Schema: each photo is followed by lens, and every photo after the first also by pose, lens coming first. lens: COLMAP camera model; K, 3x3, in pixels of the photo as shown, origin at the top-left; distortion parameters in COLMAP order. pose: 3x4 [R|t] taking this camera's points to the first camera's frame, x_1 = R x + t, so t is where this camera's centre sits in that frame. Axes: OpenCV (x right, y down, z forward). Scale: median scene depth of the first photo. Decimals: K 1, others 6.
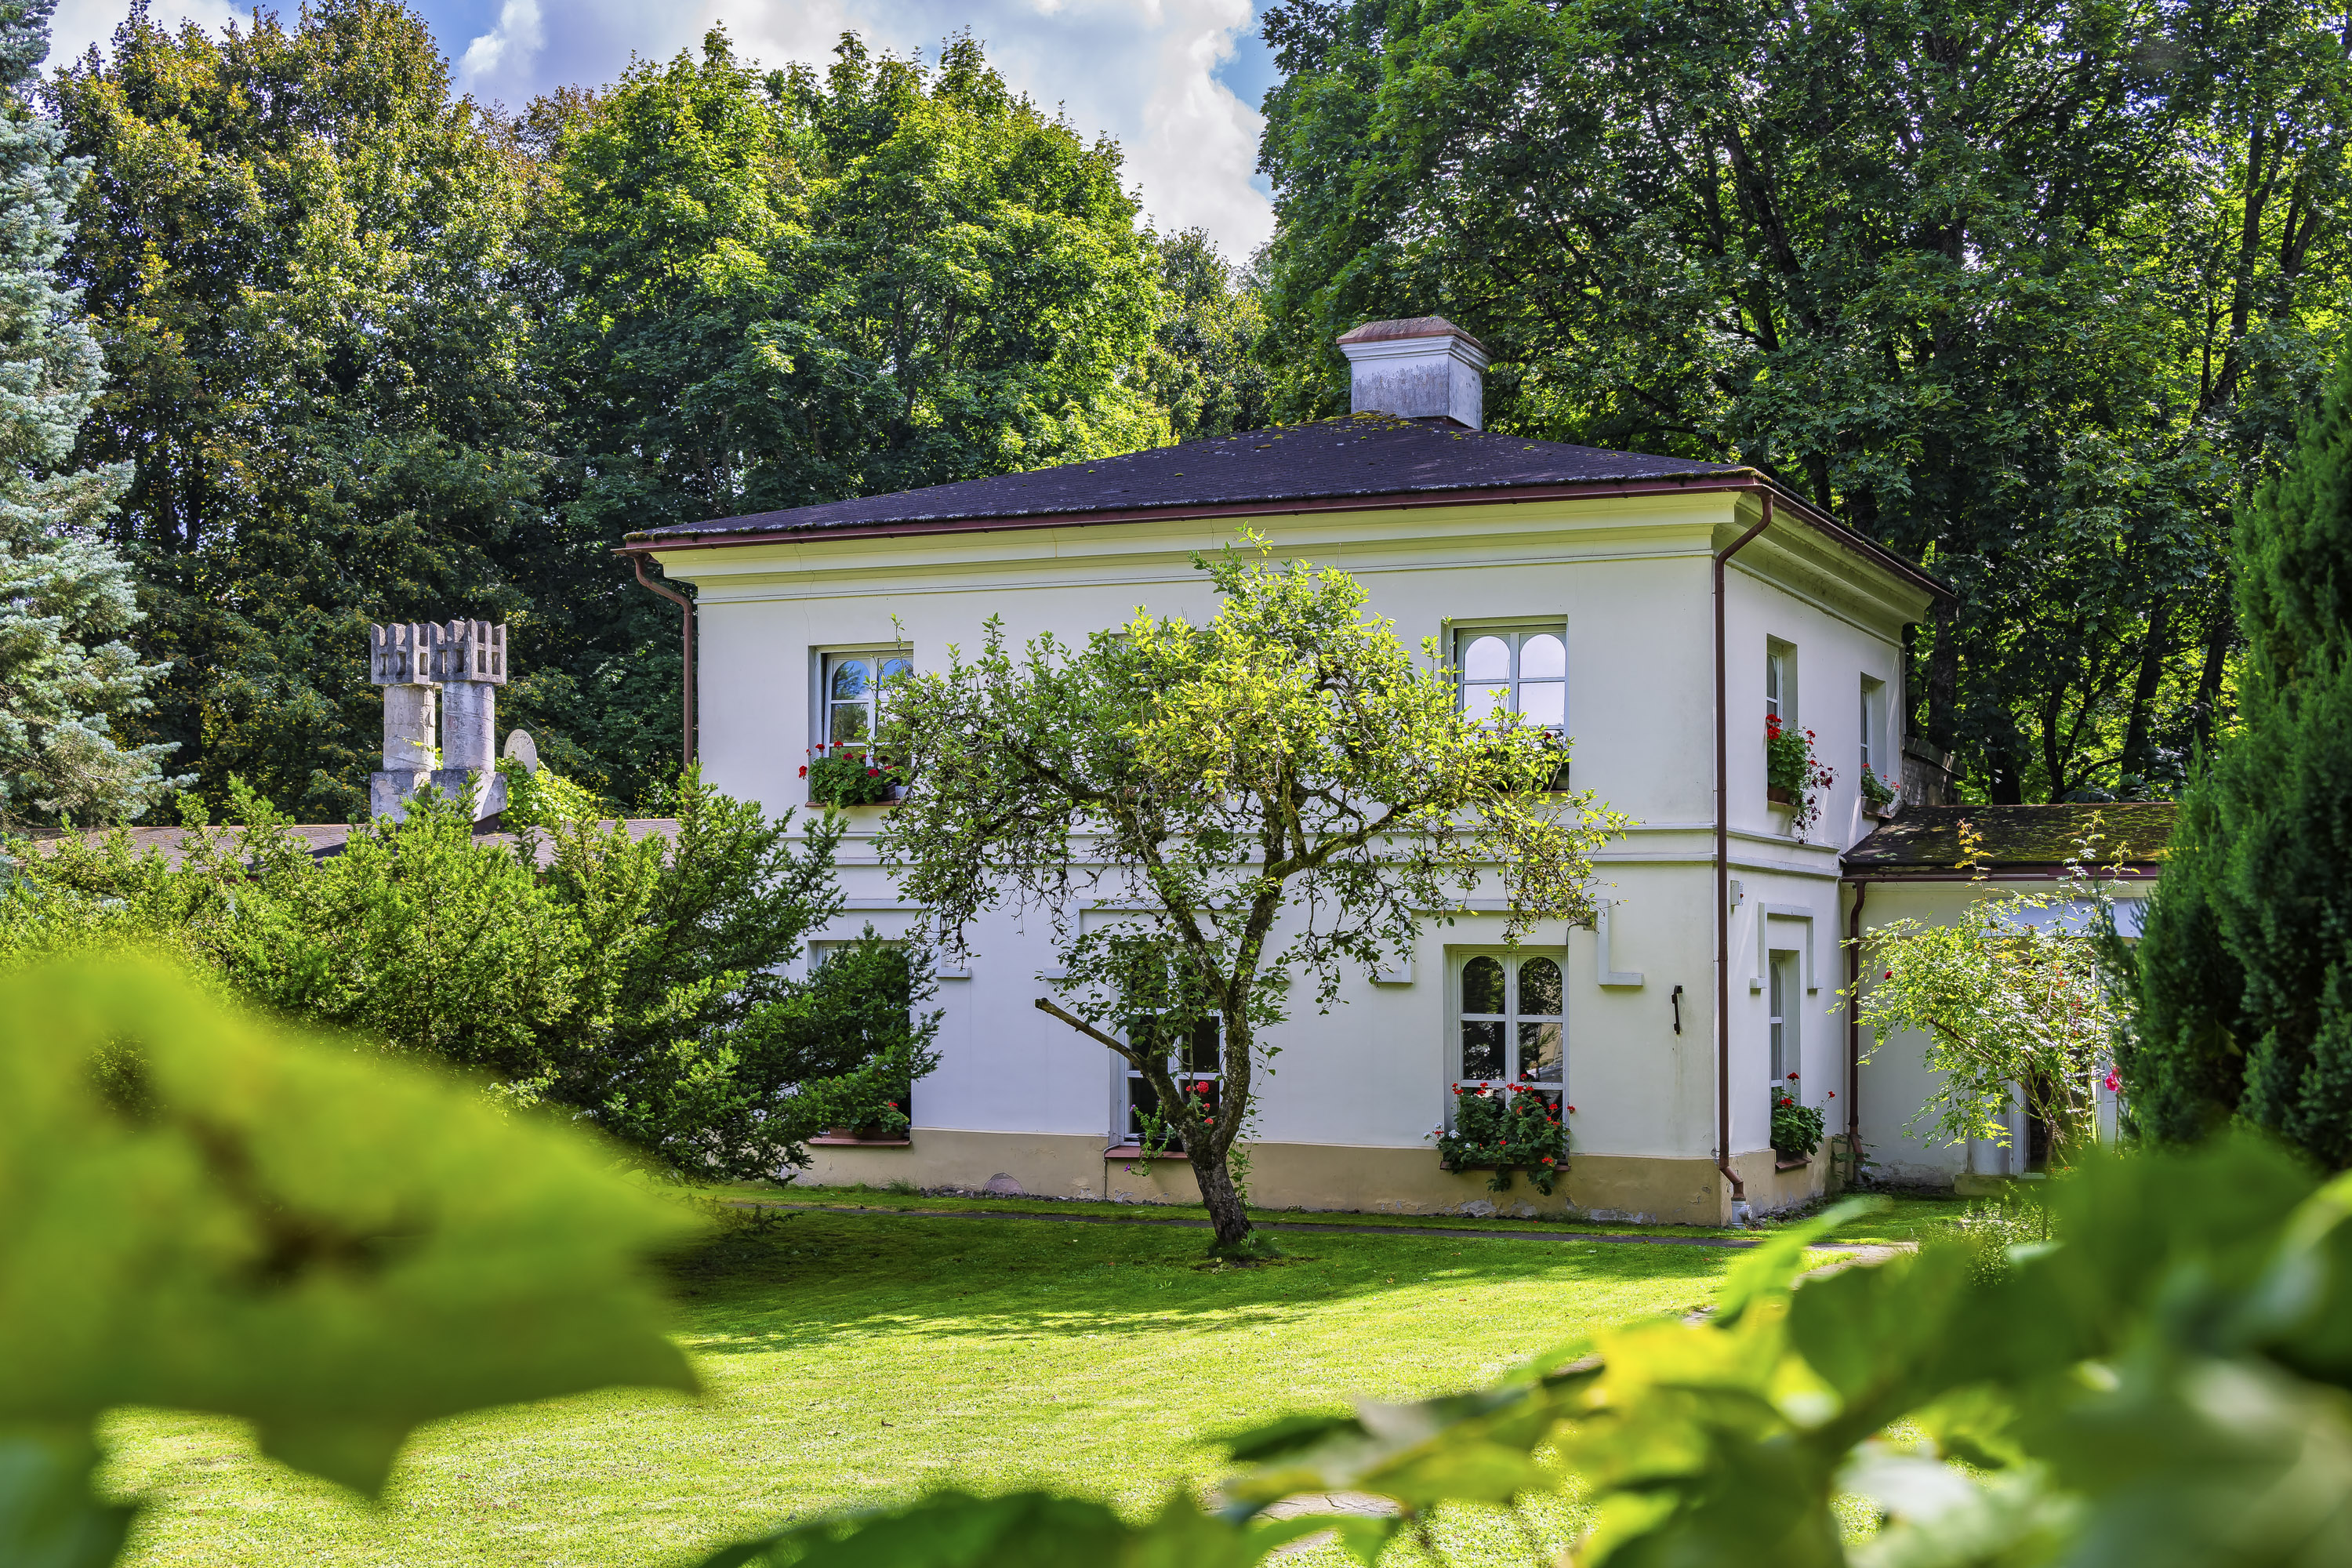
lens RADIAL K [[3099.9, 0, 1174.0], [0, 3099.9, 982.2], [0, 0, 1]] dist [-0.026216, 0.073783]
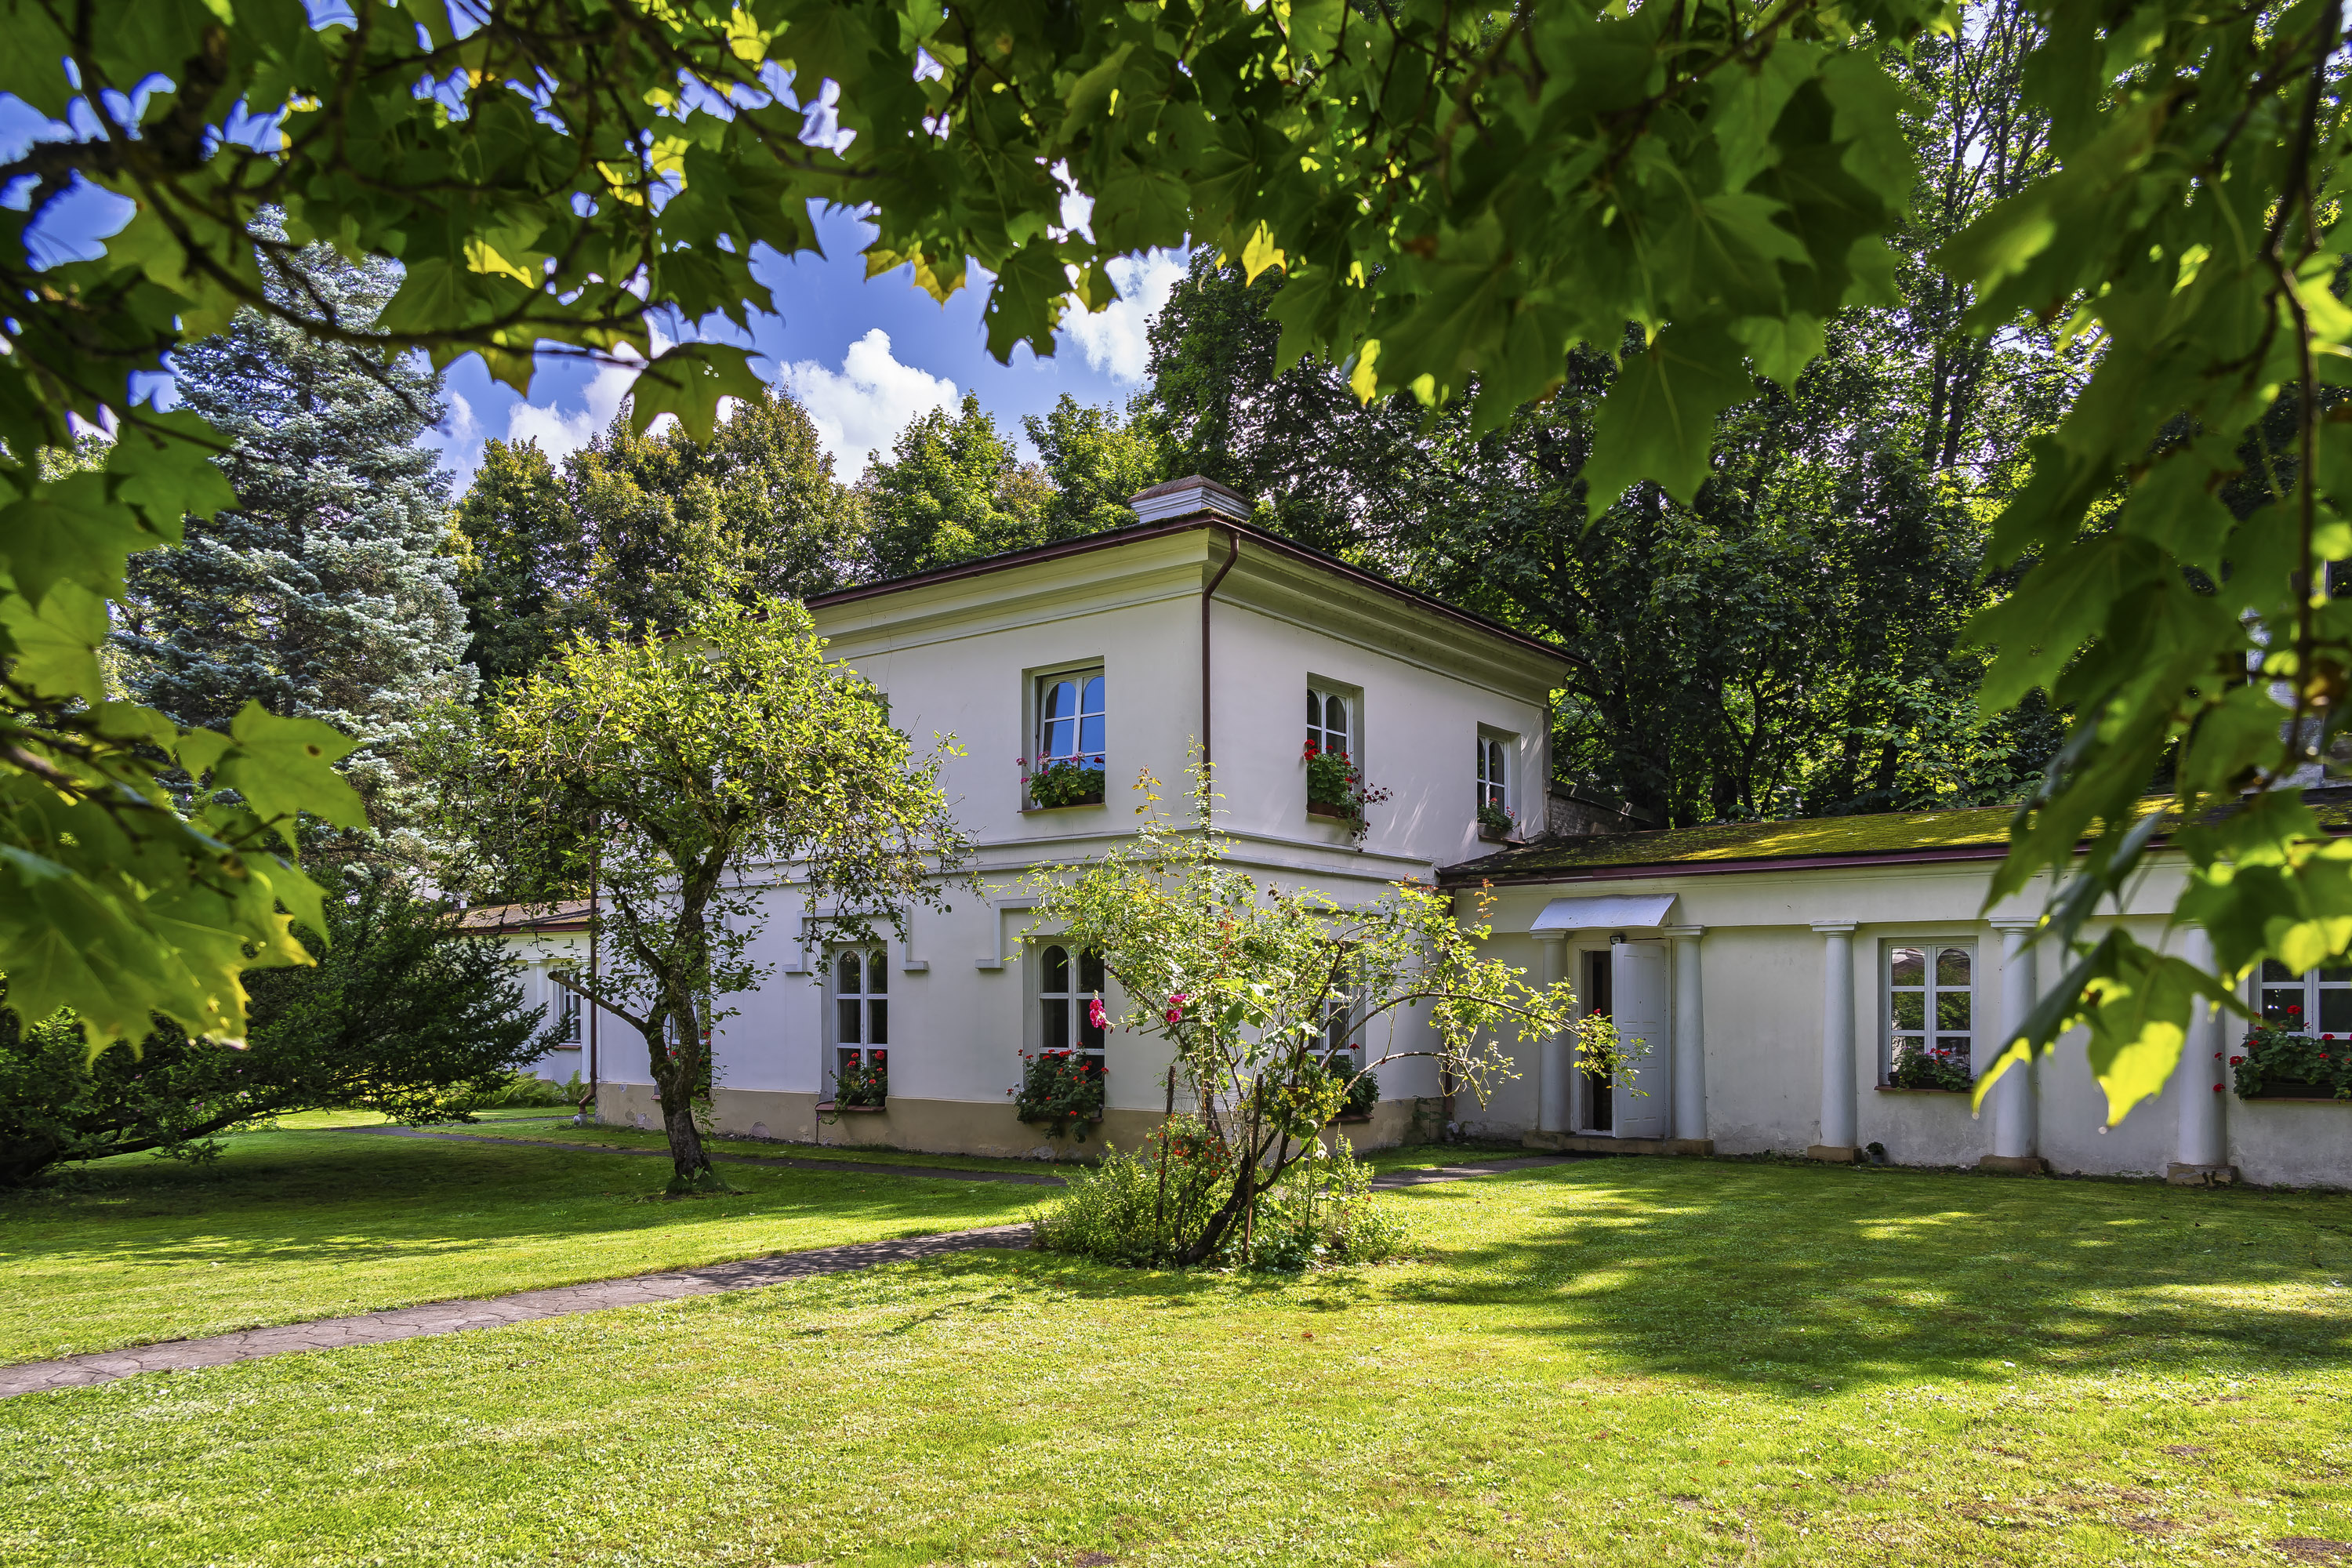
lens RADIAL K [[1717.8, 0, 1180.0], [0, 1717.8, 1029.5], [0, 0, 1]] dist [0.001155, 0.003110]
pose [[0.974059, -0.003477, -0.226266, 0.217592], [0.003607, 0.999993, 0.000161, 0.017902], [0.226264, -0.000973, 0.974066, 0.258521]]
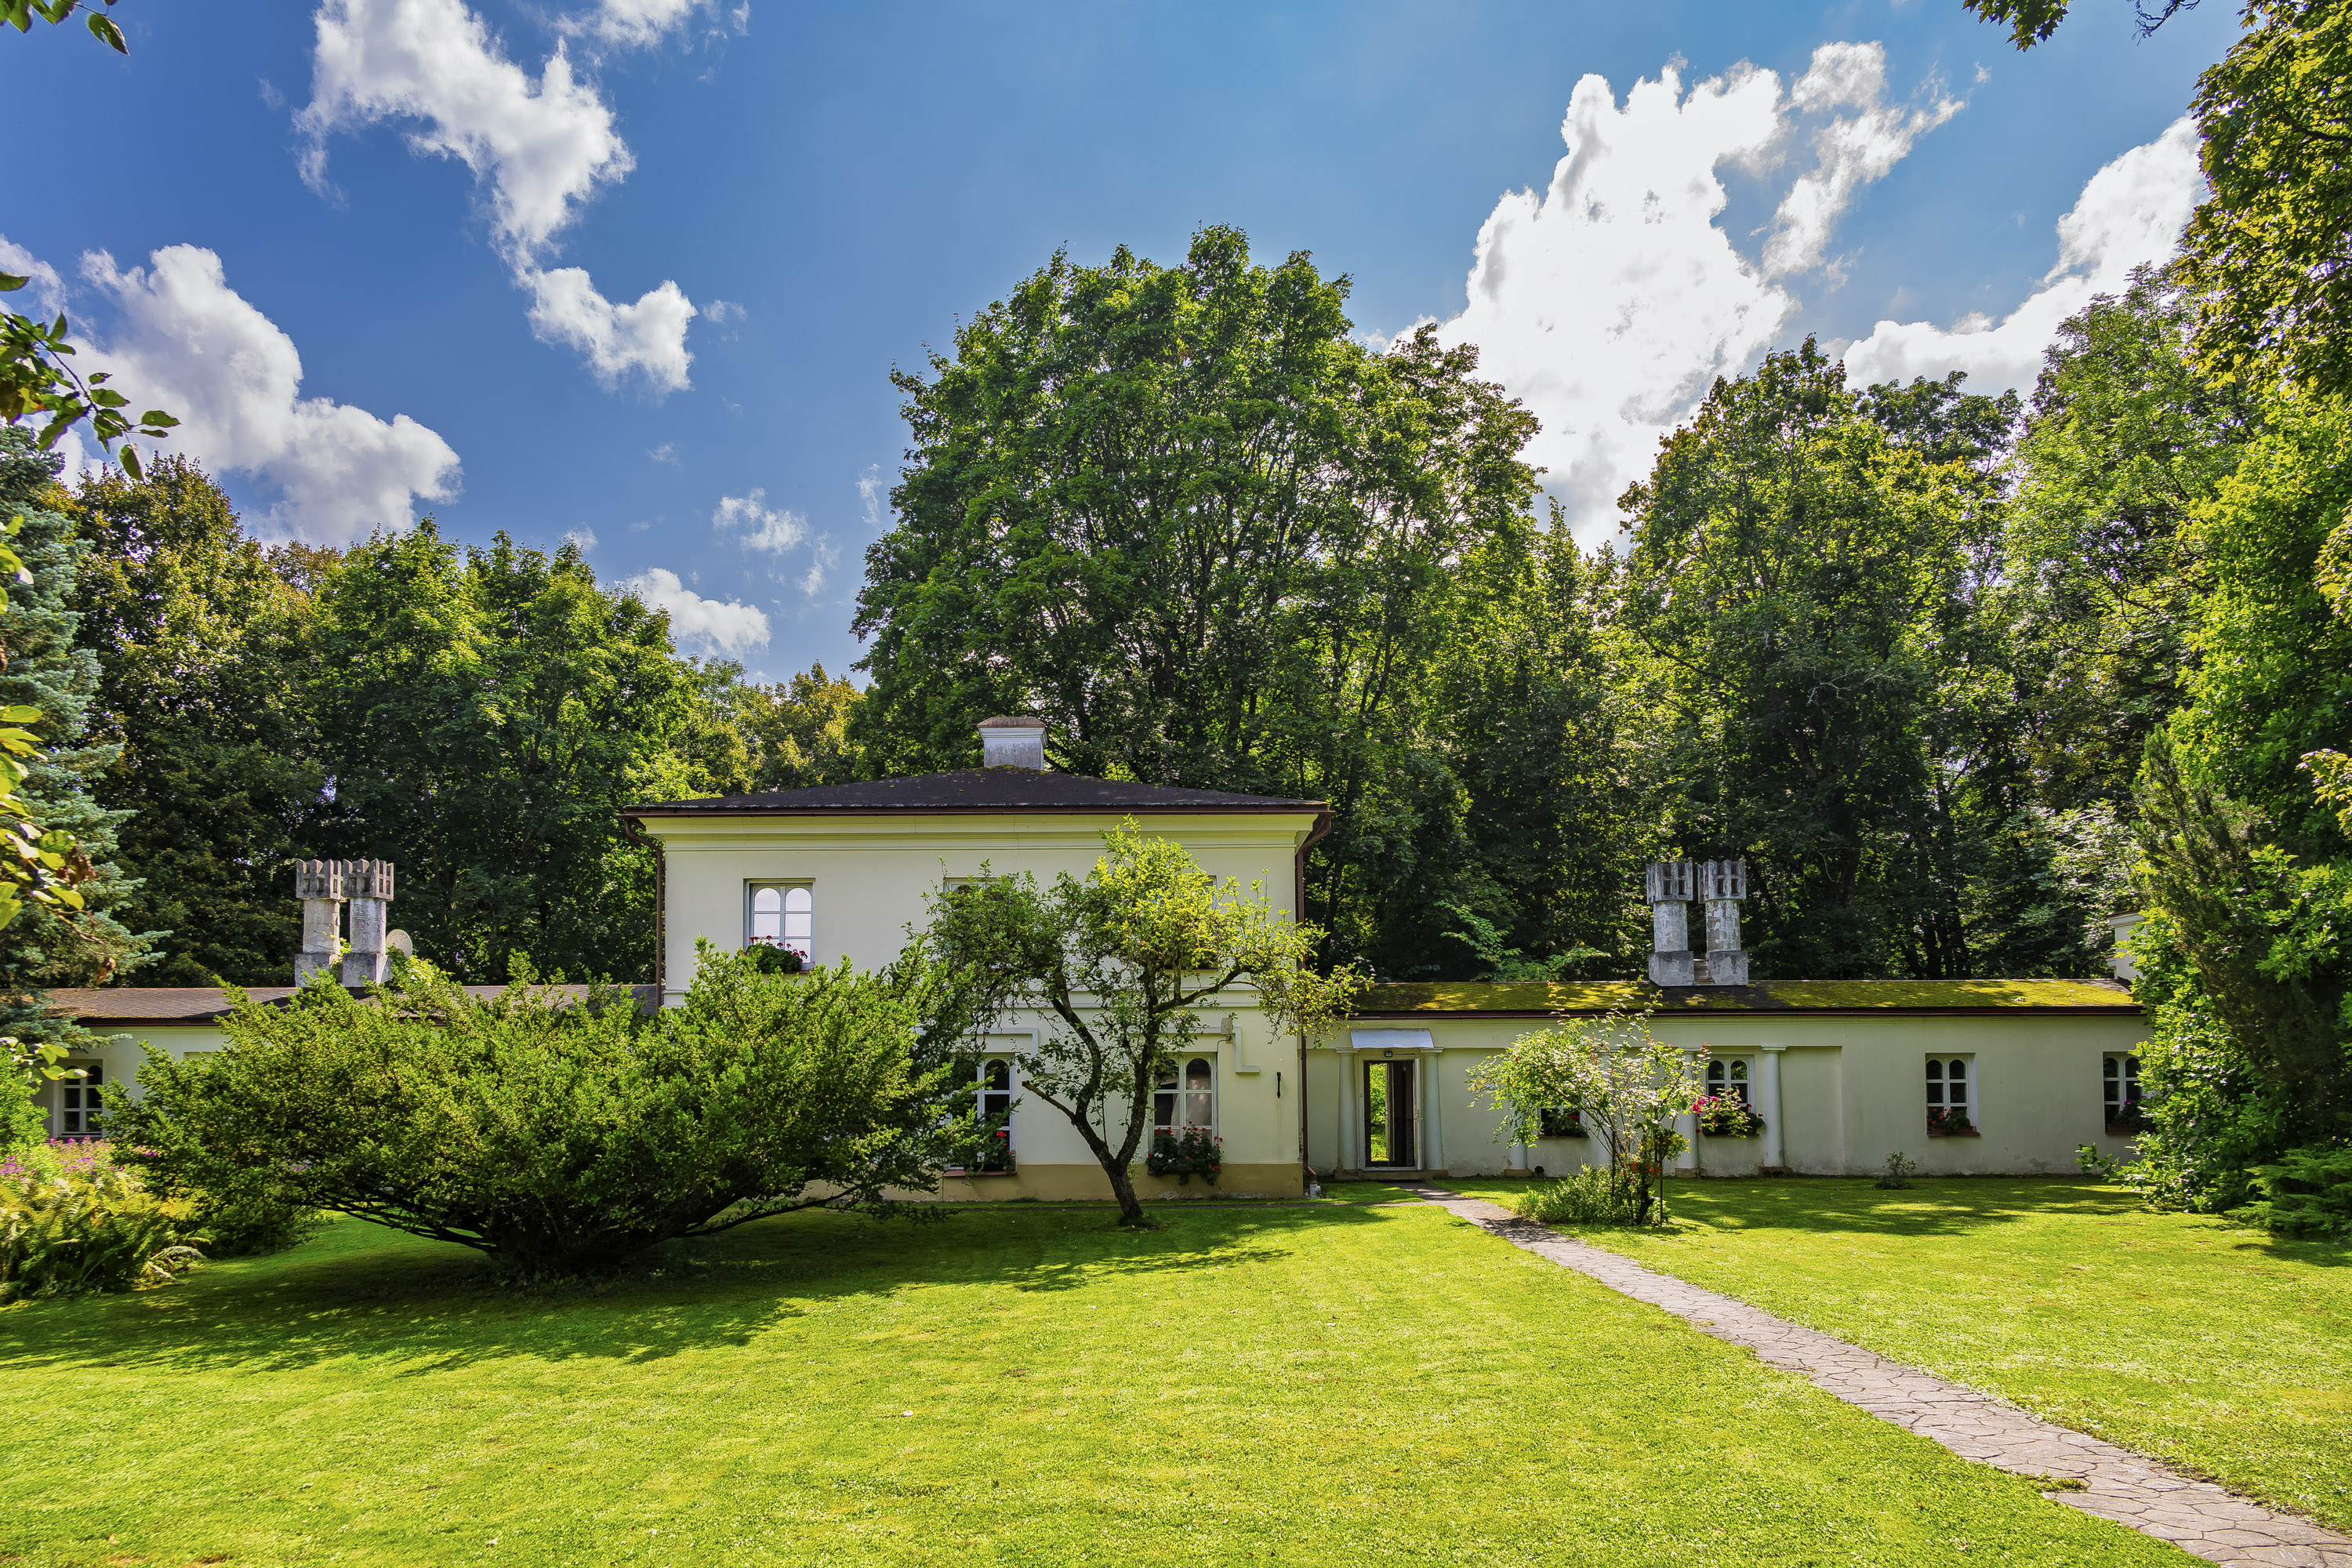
lens RADIAL K [[1602.5, 0, 1150.0], [0, 1602.5, 1021.6], [0, 0, 1]] dist [-0.001382, -0.003918]
pose [[0.907756, 0.002448, 0.419491, -0.225402], [0.016229, 0.999029, -0.040948, 0.006288], [-0.419184, 0.043979, 0.906835, 0.100442]]
